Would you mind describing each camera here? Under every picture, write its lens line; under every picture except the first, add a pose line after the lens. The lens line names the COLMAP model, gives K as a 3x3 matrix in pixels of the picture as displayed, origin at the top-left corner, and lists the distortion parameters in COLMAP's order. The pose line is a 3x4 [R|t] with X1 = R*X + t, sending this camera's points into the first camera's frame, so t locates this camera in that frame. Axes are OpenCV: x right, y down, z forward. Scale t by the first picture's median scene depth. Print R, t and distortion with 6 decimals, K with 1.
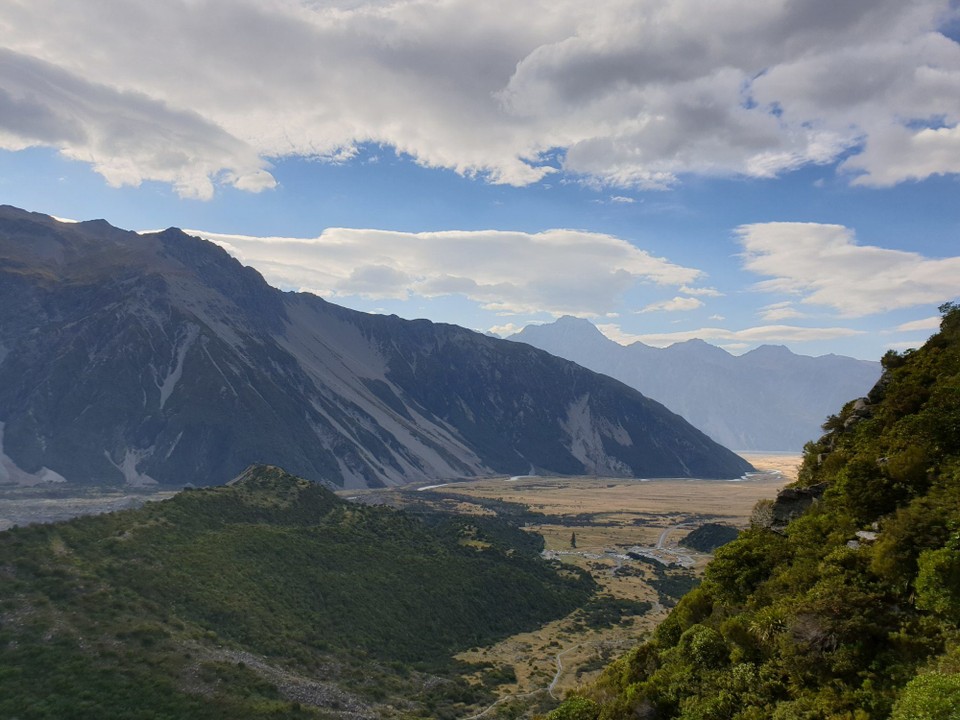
lens RADIAL K [[744.5, 0, 470.7], [0, 744.5, 364.3], [0, 0, 1]] dist [0.027768, -0.018146]
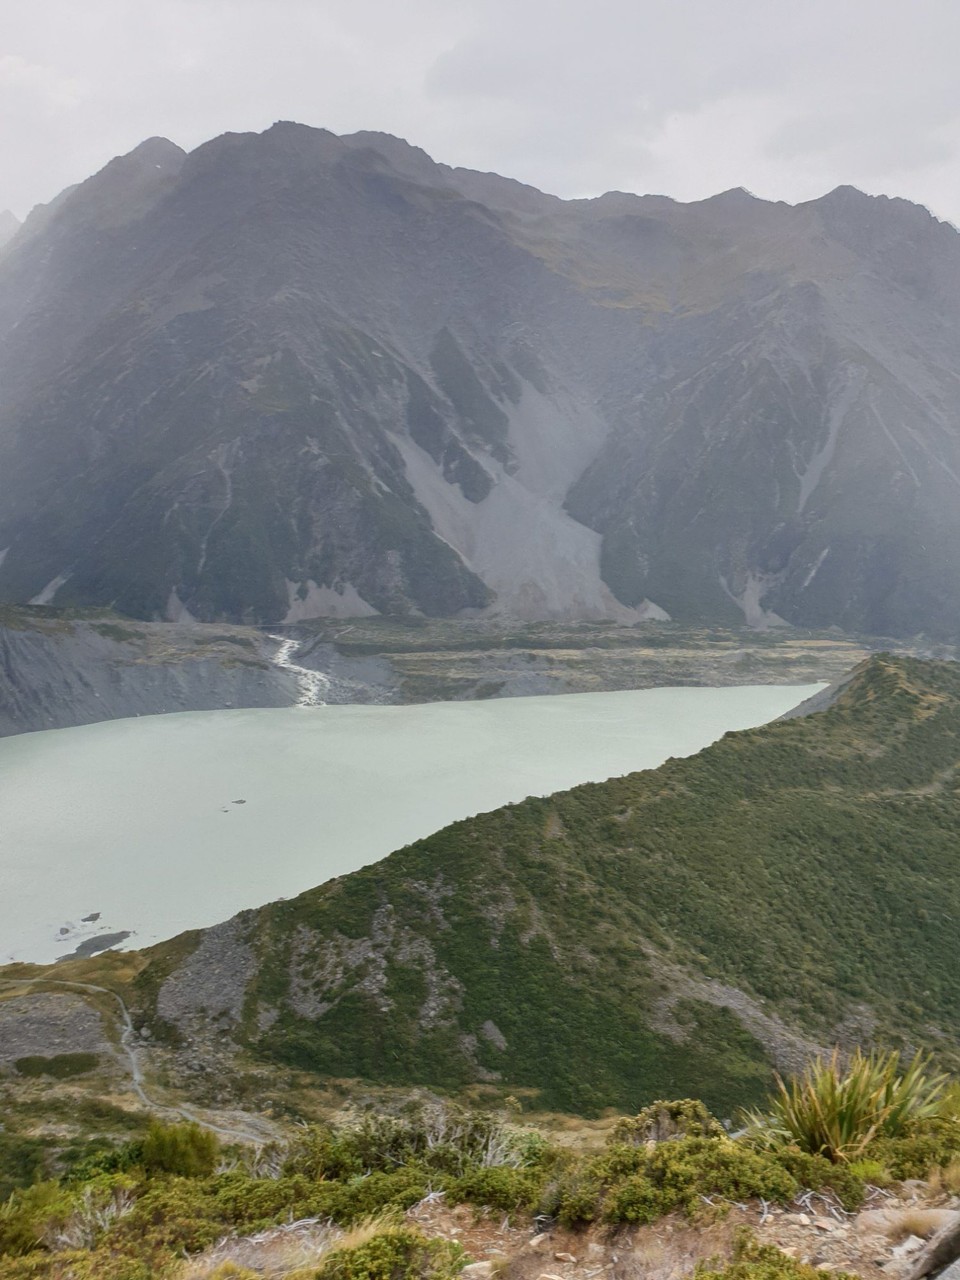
lens RADIAL K [[1194.3, 0, 515.6], [0, 1194.3, 732.1], [0, 0, 1]] dist [0.055911, 0.000000]
pose [[0.791836, 0.116067, -0.599603, 0.218721], [0.059150, 0.962586, 0.264444, -0.209762], [0.607862, -0.244863, 0.755345, -0.058516]]
